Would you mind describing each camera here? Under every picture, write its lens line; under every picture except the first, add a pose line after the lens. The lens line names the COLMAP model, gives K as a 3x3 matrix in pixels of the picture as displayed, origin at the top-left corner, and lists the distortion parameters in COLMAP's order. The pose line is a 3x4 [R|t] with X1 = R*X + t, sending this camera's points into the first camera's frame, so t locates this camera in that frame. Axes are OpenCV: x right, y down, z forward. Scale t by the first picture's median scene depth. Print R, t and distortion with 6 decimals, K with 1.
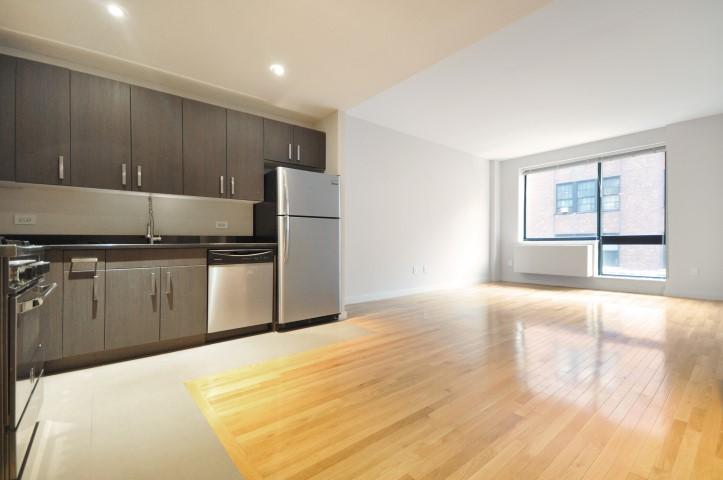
lens RADIAL K [[324.3, 0, 366.3], [0, 324.3, 249.4], [0, 0, 1]] dist [-0.002928, -0.000694]
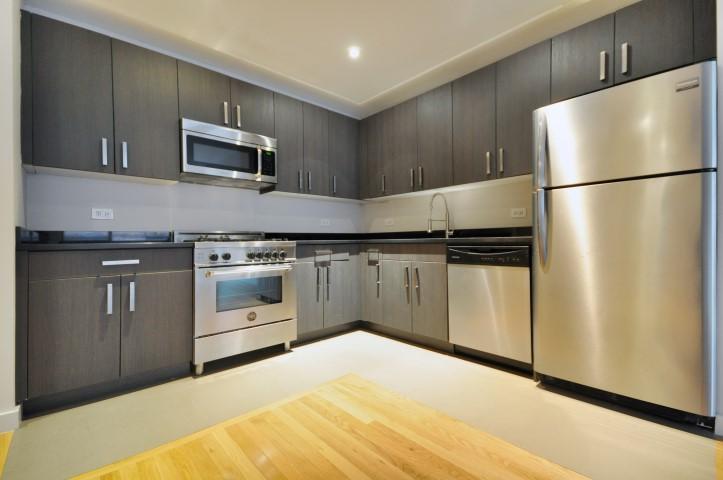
lens RADIAL K [[312.7, 0, 361.5], [0, 312.7, 240.0], [0, 0, 1]] dist [-0.001121, -0.000266]
pose [[0.051952, 0.005993, -0.998632, 0.332863], [-0.003694, 0.999976, 0.005809, -0.017236], [0.998643, 0.003387, 0.051973, 0.736171]]
